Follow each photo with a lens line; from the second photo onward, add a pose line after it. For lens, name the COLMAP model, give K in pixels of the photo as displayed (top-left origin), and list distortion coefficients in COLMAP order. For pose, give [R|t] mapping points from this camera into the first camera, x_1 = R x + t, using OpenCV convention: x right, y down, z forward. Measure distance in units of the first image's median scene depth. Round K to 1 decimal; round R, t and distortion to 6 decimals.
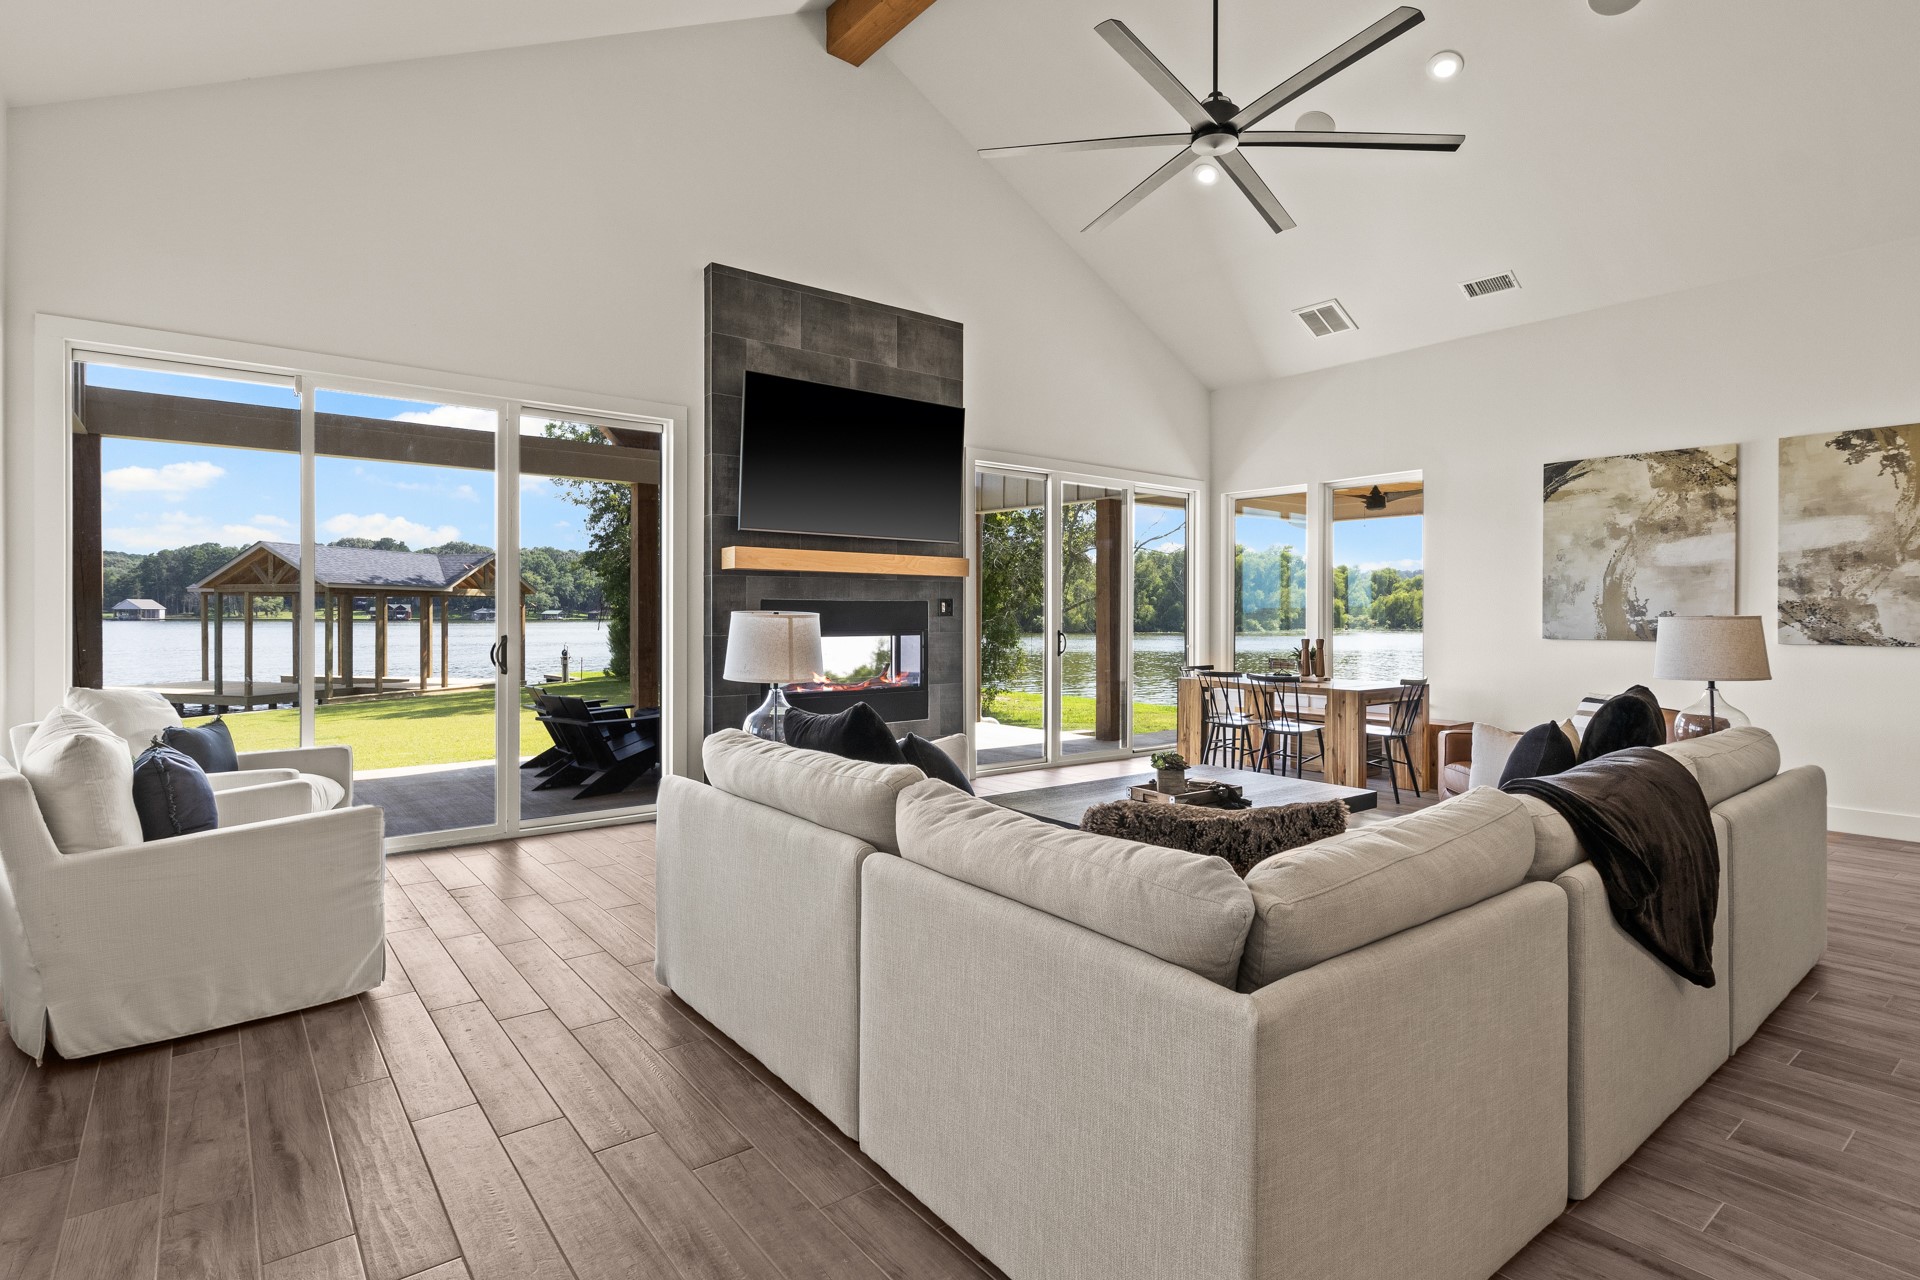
lens RADIAL K [[961.7, 0, 963.0], [0, 961.7, 630.1], [0, 0, 1]] dist [0.003798, -0.001893]
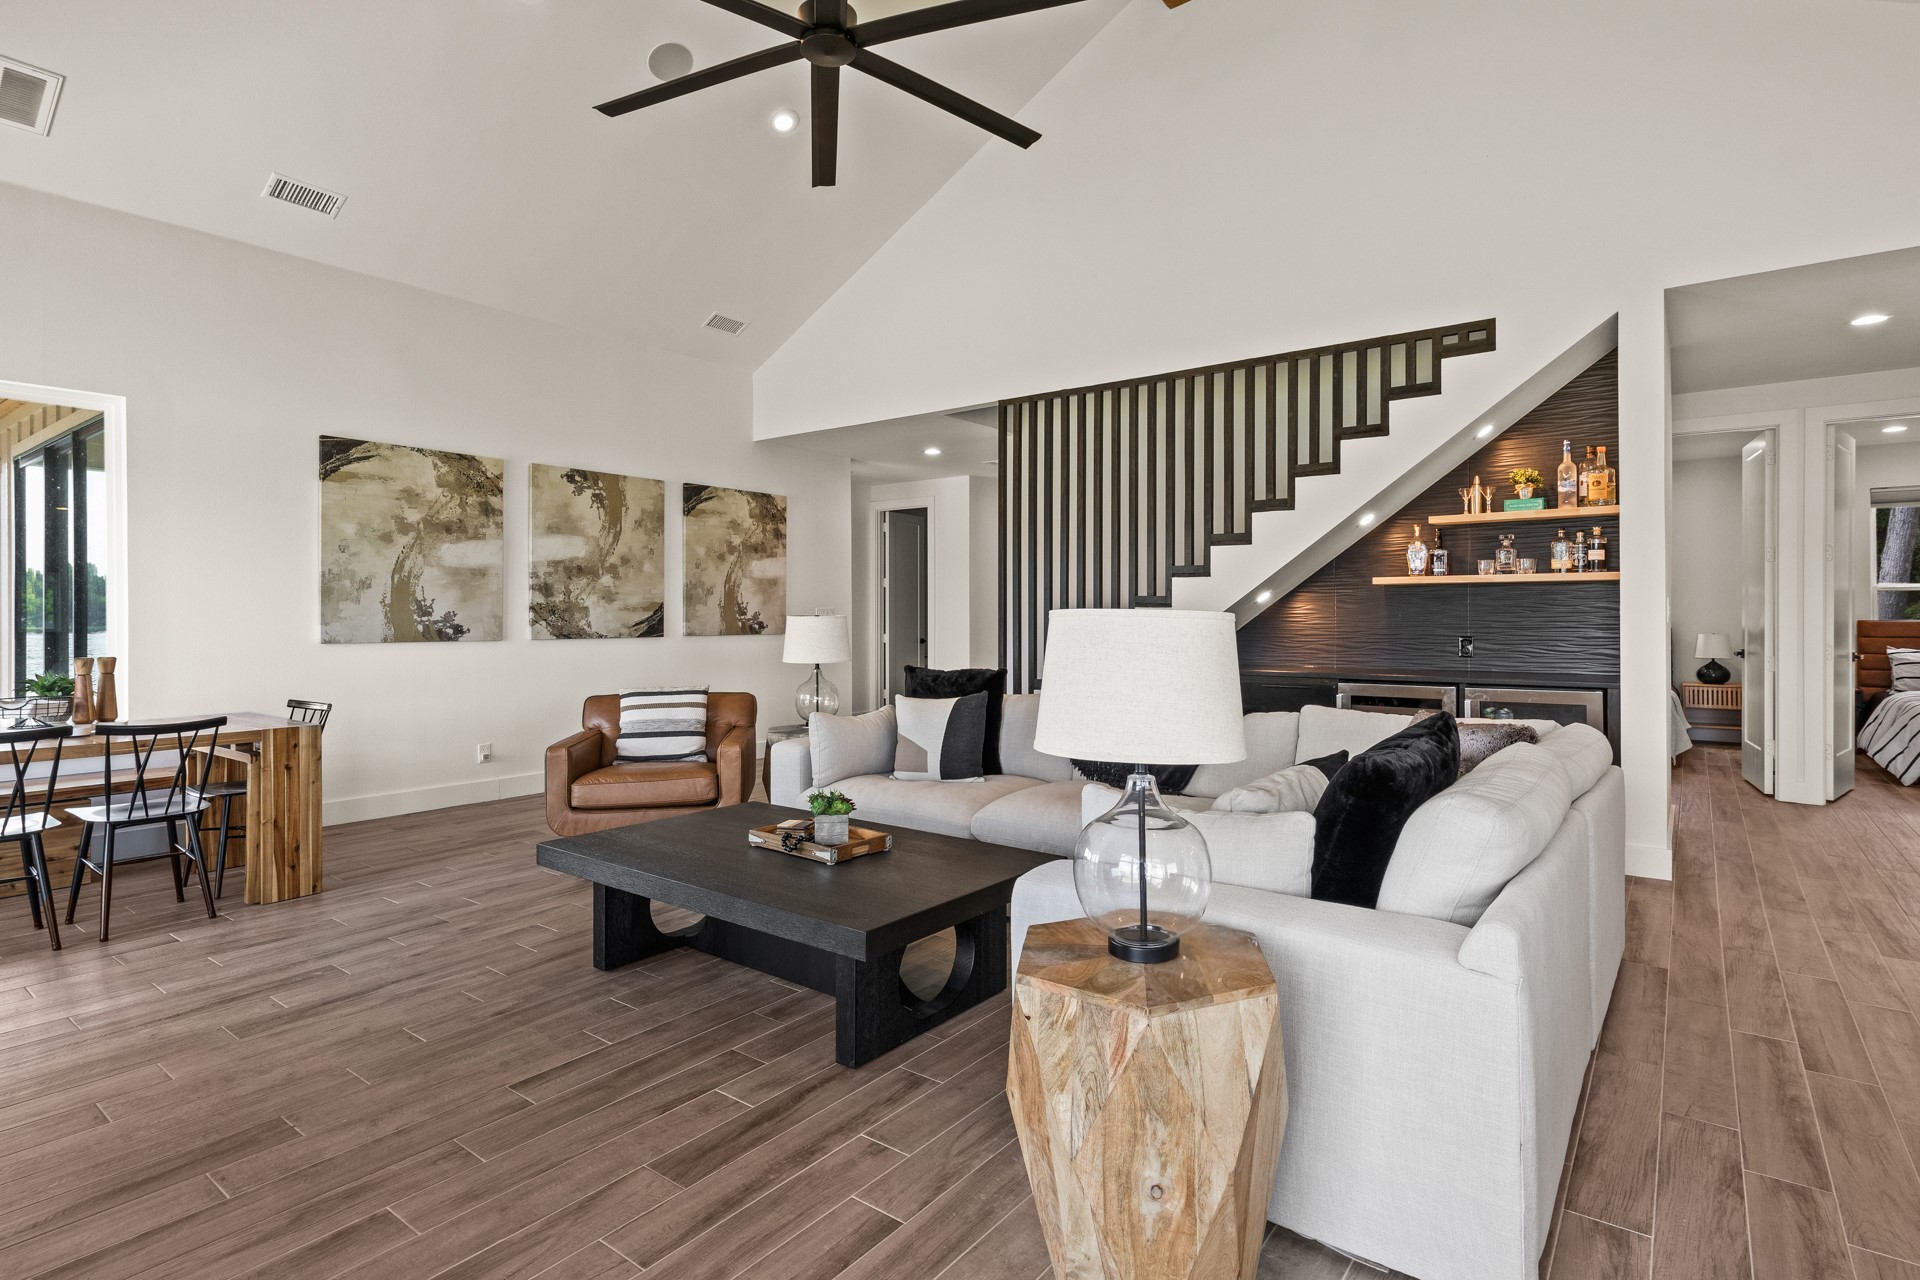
lens RADIAL K [[961.7, 0, 962.7], [0, 961.7, 619.9], [0, 0, 1]] dist [0.003798, -0.001893]
pose [[-0.252331, -0.012402, 0.967561, -0.384531], [0.010462, 0.999824, 0.015544, -0.020775], [-0.967584, 0.014045, -0.252157, 0.740184]]
